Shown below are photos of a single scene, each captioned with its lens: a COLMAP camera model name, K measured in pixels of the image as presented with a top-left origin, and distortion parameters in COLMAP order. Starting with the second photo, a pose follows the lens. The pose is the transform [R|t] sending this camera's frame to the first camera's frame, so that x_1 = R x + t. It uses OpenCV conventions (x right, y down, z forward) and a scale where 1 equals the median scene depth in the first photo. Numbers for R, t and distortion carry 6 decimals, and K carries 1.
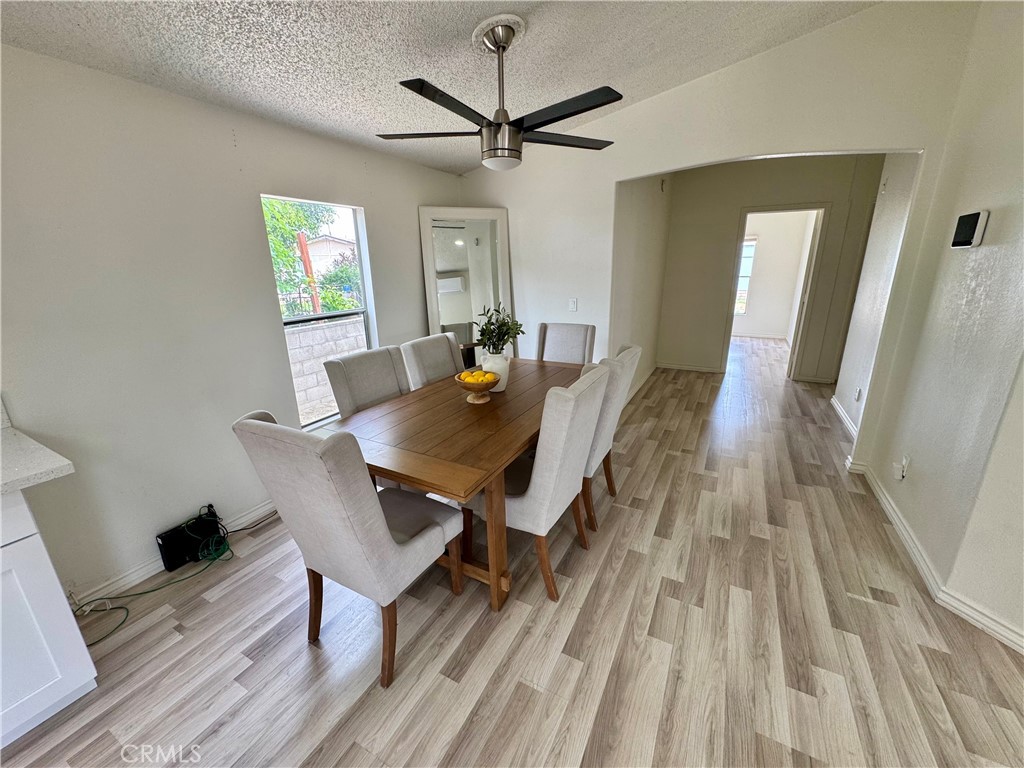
lens RADIAL K [[407.4, 0, 512.4], [0, 407.4, 384.0], [0, 0, 1]] dist [-0.001617, -0.000040]
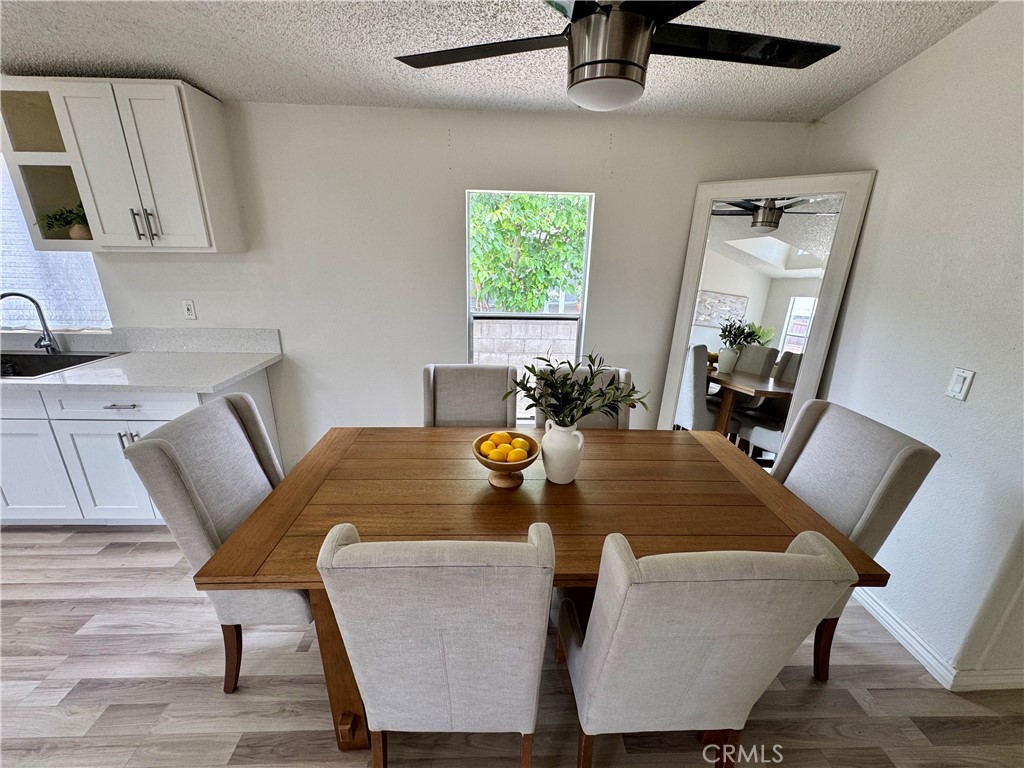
lens RADIAL K [[407.4, 0, 511.3], [0, 407.4, 383.9], [0, 0, 1]] dist [-0.001617, -0.000040]
pose [[0.503053, 0.300552, -0.810313, 0.464283], [-0.276148, 0.944333, 0.178825, -0.254572], [0.818951, 0.133807, 0.558046, 0.676260]]
